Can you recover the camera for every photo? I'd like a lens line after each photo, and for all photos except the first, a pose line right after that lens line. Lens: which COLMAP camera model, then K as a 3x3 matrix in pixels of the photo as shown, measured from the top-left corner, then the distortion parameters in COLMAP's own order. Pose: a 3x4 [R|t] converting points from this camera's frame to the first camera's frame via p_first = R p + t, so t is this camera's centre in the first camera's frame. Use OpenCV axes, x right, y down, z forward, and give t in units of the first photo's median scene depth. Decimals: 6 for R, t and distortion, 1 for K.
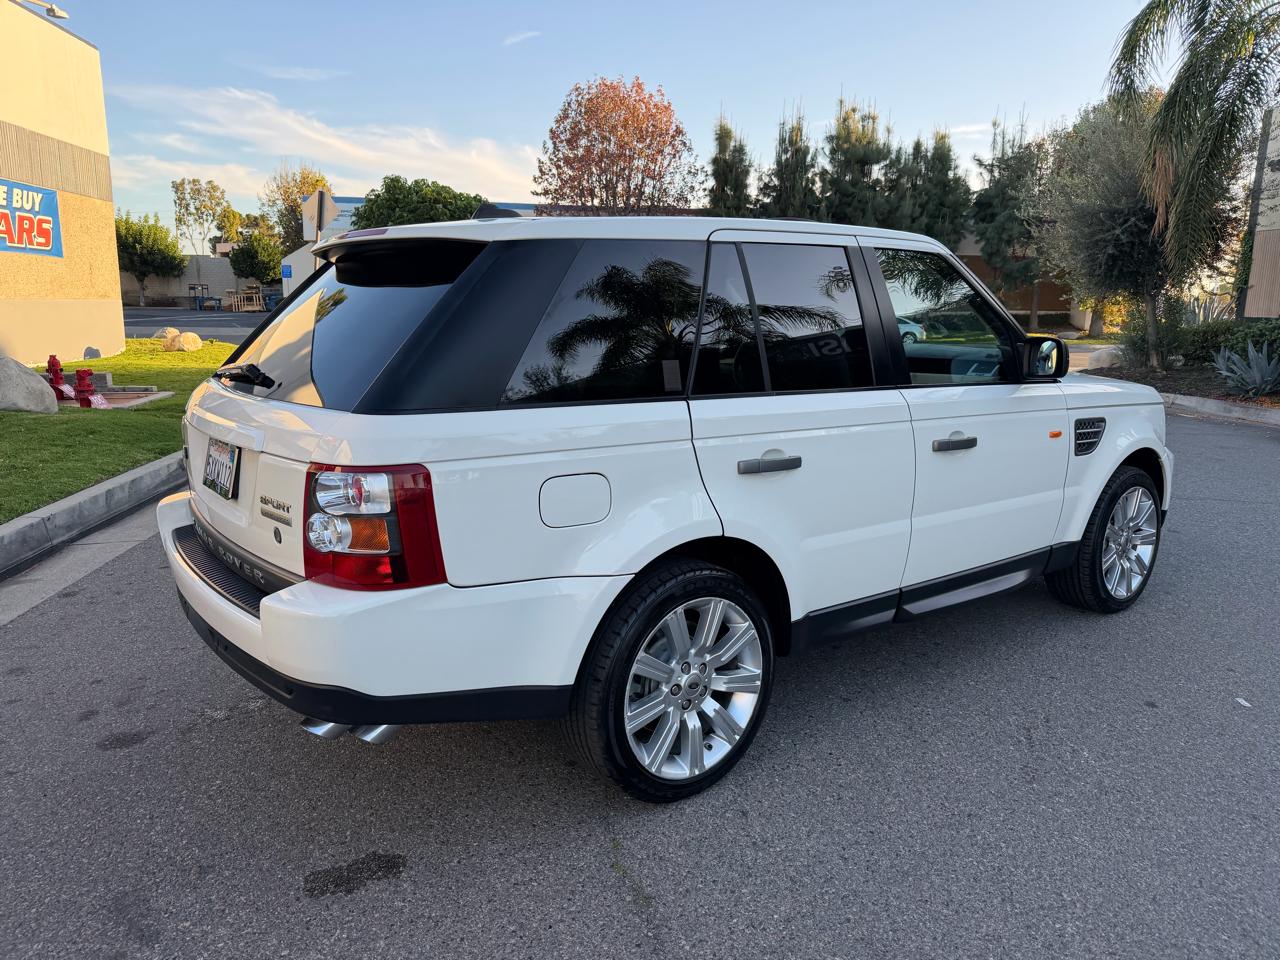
lens RADIAL K [[901.3, 0, 642.9], [0, 901.3, 479.7], [0, 0, 1]] dist [0.064916, -0.098294]
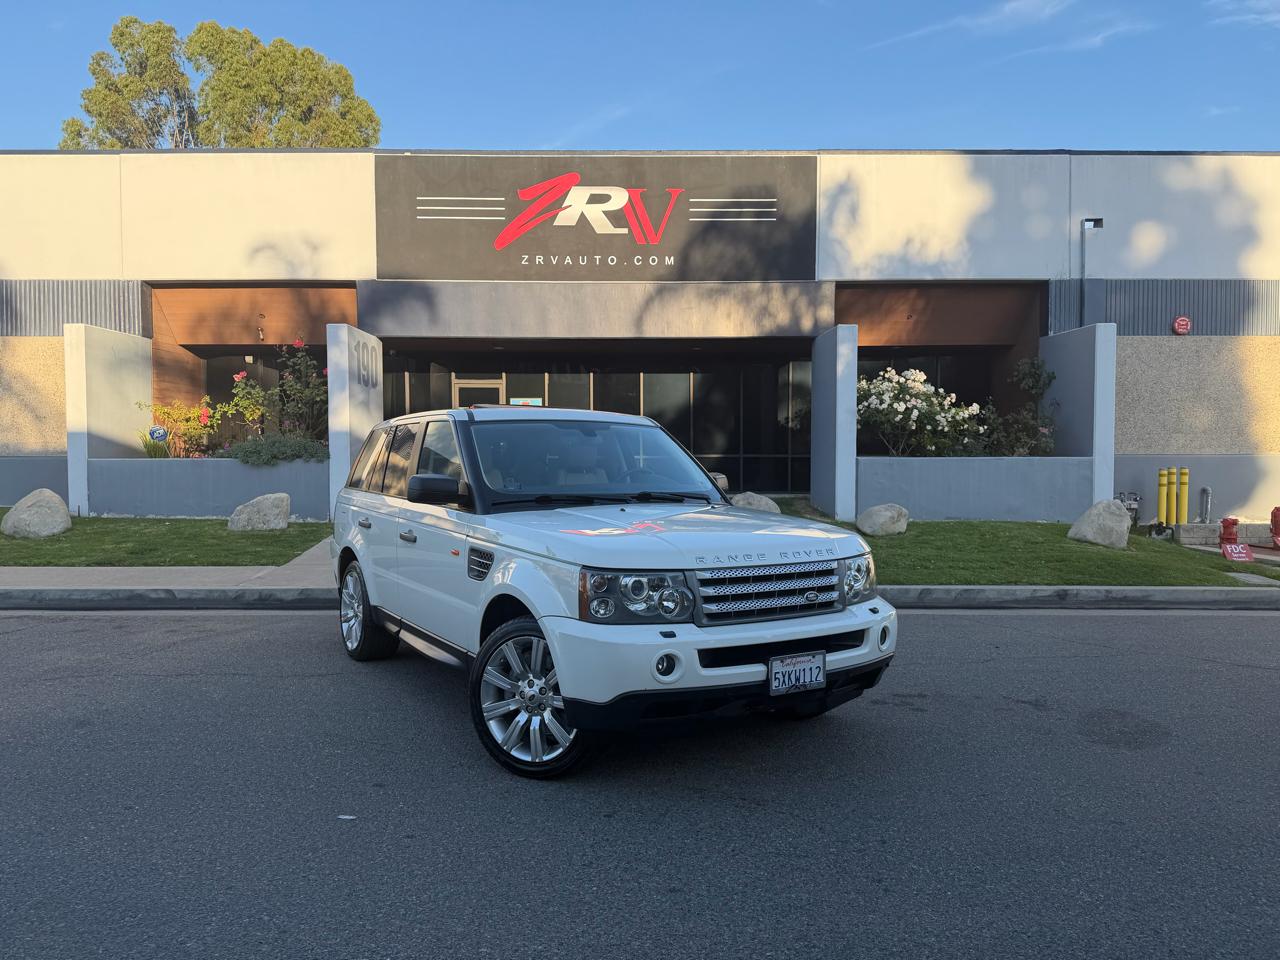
lens RADIAL K [[889.0, 0, 634.9], [0, 889.0, 482.7], [0, 0, 1]] dist [0.084560, -0.135961]
pose [[-0.101870, 0.022099, -0.994552, 0.143924], [-0.191107, 0.980697, 0.041365, -0.020828], [0.976269, 0.194280, -0.095680, 0.117816]]
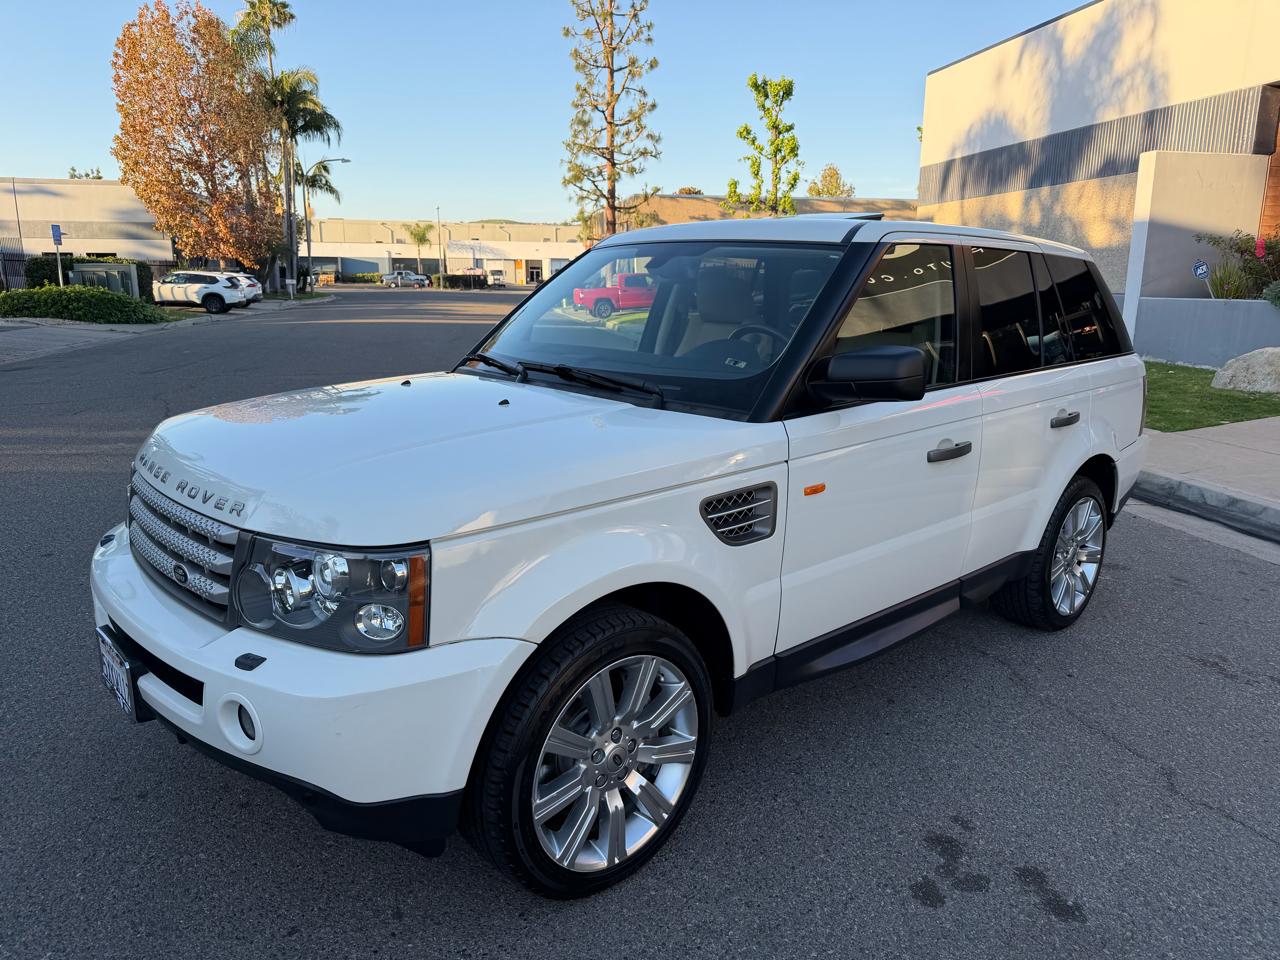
lens RADIAL K [[901.3, 0, 642.9], [0, 901.3, 479.7], [0, 0, 1]] dist [0.064916, -0.098294]
pose [[-0.996701, 0.001949, -0.081137, 0.033699], [-0.030028, 0.919917, 0.390962, -0.038412], [0.075402, 0.392108, -0.916824, 0.194216]]
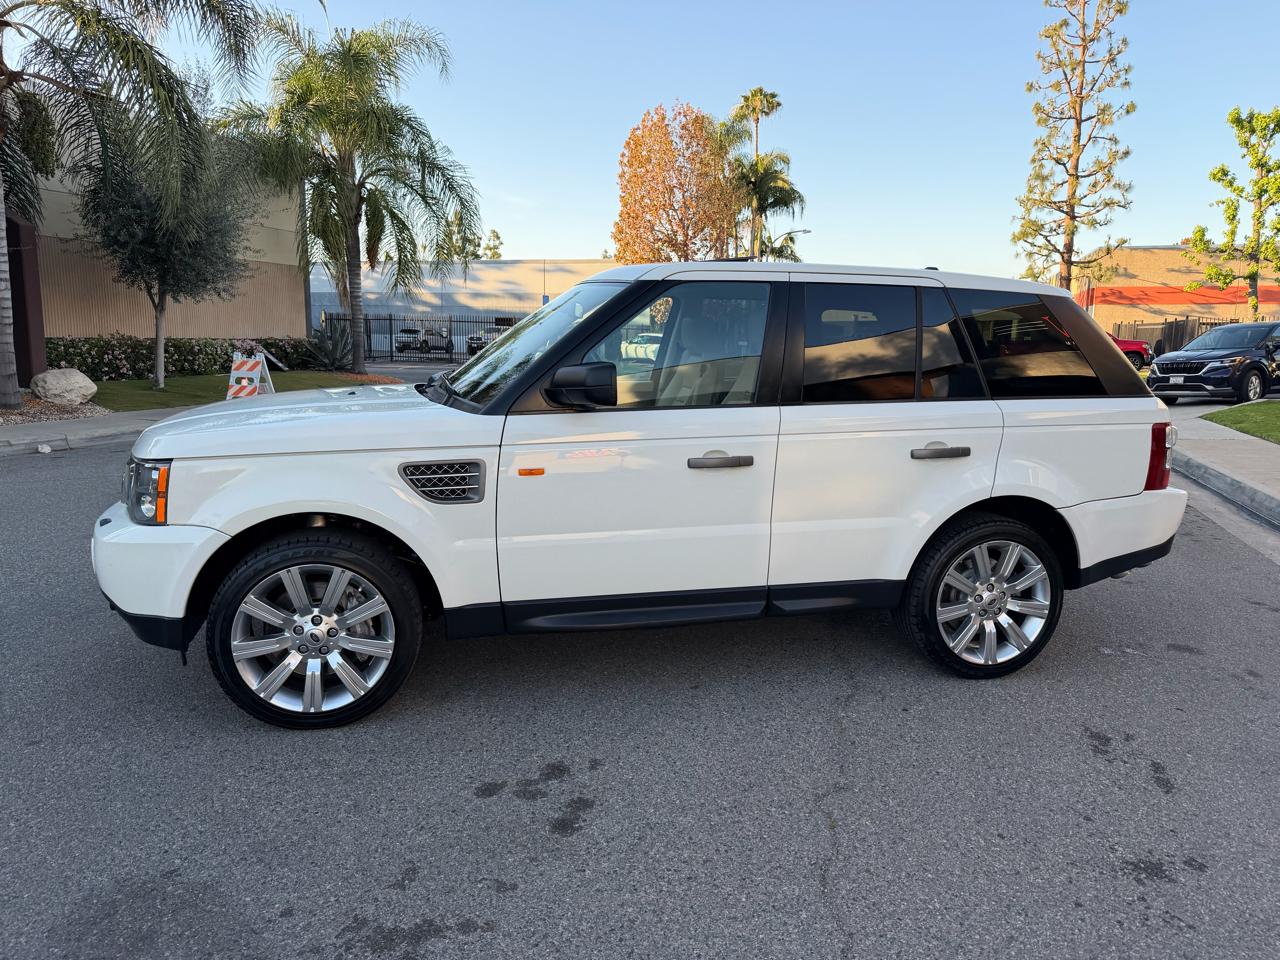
lens RADIAL K [[894.2, 0, 640.8], [0, 894.2, 486.3], [0, 0, 1]] dist [0.029405, -0.046989]
pose [[-0.906330, -0.086104, 0.413705, -0.029424], [0.060902, 0.942183, 0.329517, -0.037310], [-0.418159, 0.323847, -0.848685, 0.200476]]
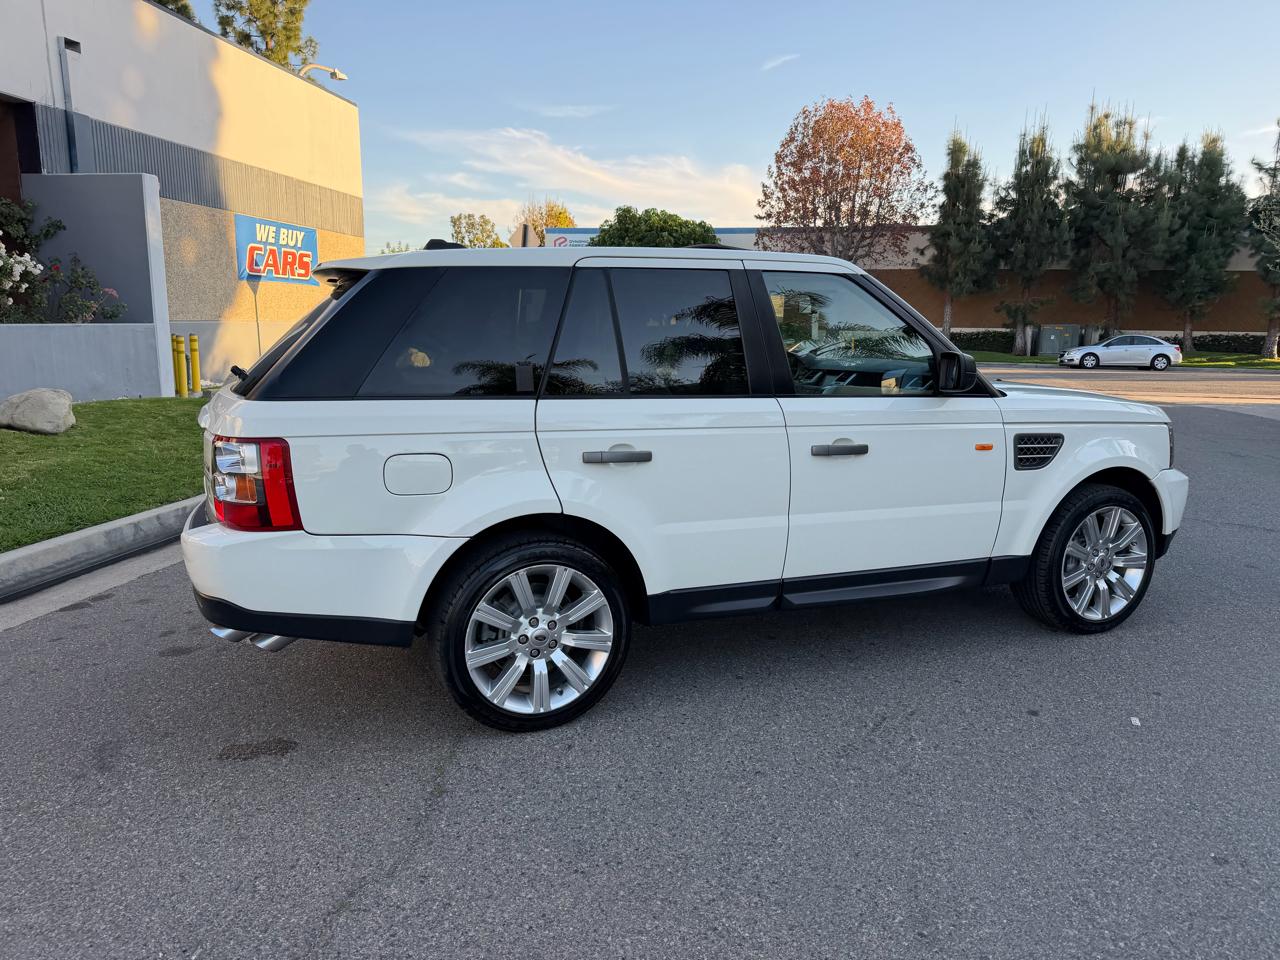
lens RADIAL K [[903.9, 0, 642.1], [0, 903.9, 488.3], [0, 0, 1]] dist [0.049851, -0.079359]
pose [[0.964706, 0.044789, -0.259491, 0.034042], [-0.048572, 0.998786, -0.008179, 0.002294], [0.258809, 0.020494, 0.965711, -0.008879]]
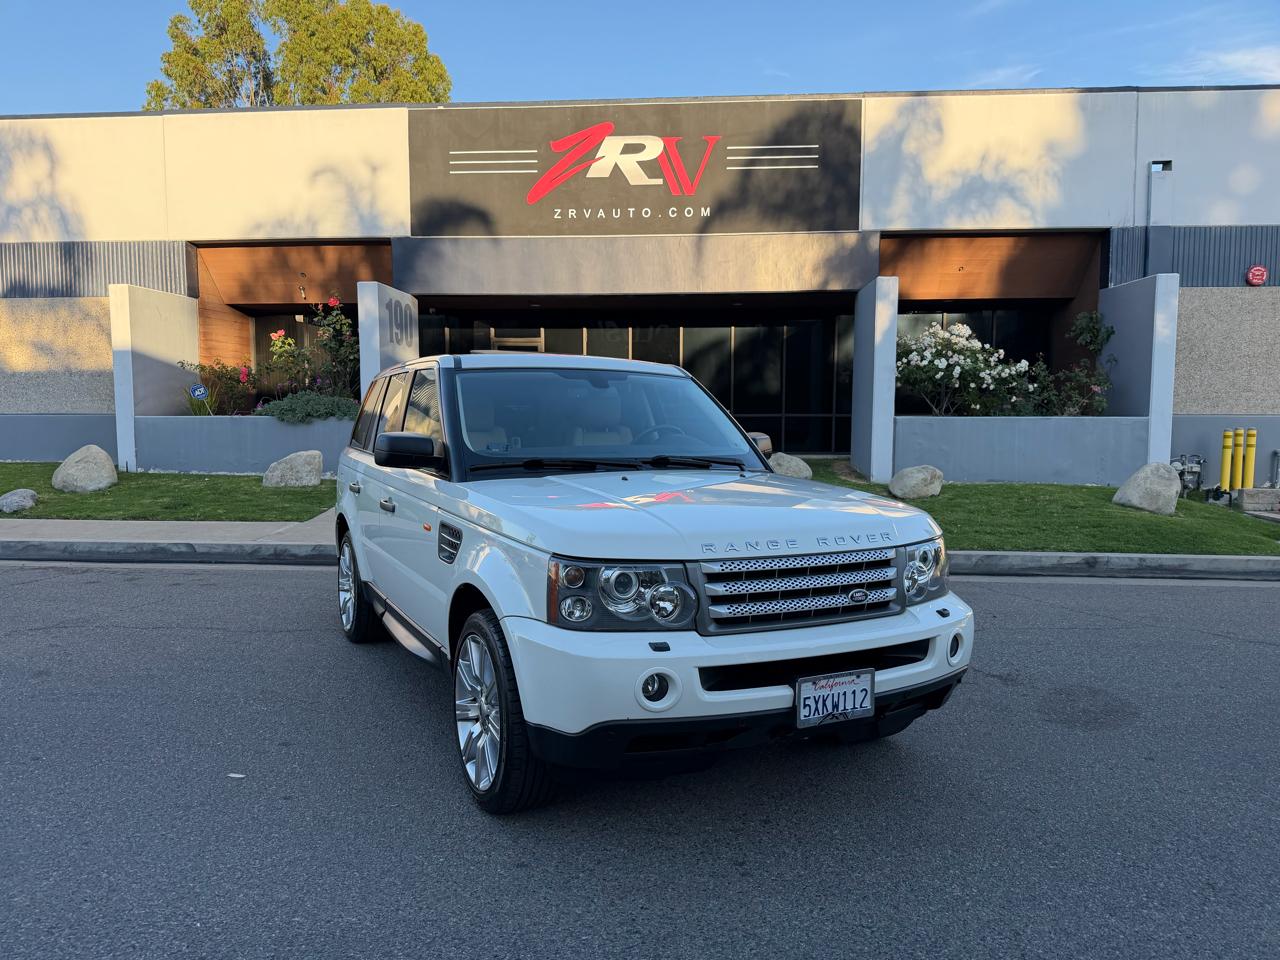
lens RADIAL K [[894.2, 0, 640.8], [0, 894.2, 486.3], [0, 0, 1]] dist [0.029405, -0.046989]
pose [[-0.181338, 0.069907, -0.980933, 0.136568], [-0.191954, 0.975768, 0.105025, -0.024115], [0.964505, 0.207339, -0.163524, 0.135208]]
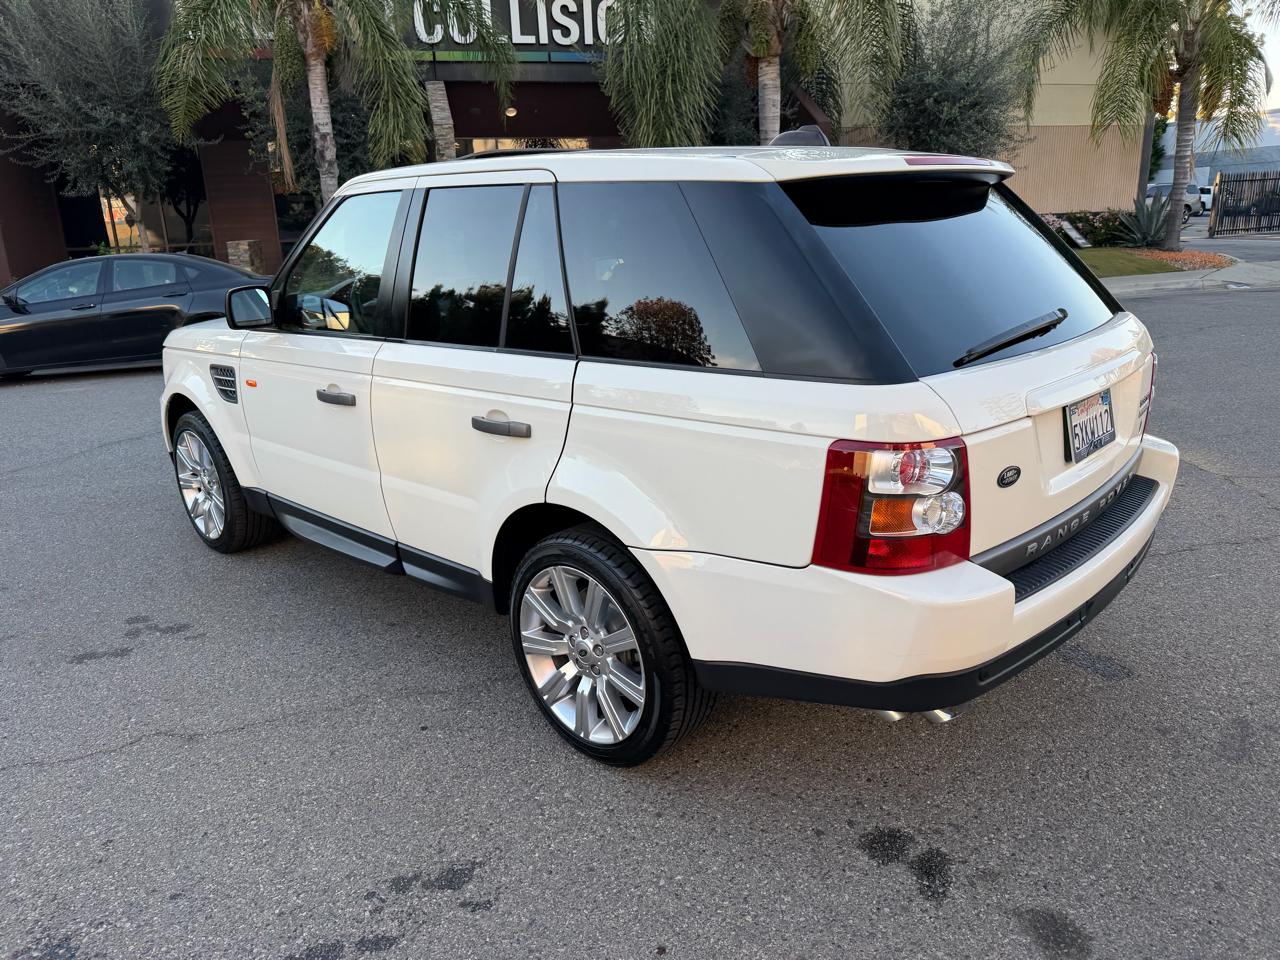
lens RADIAL K [[901.4, 0, 648.9], [0, 901.4, 487.7], [0, 0, 1]] dist [0.008003, -0.018950]
pose [[-0.144942, -0.286196, 0.947145, -0.086072], [0.217366, 0.924658, 0.312665, -0.022055], [-0.965269, 0.251195, -0.071812, 0.101311]]
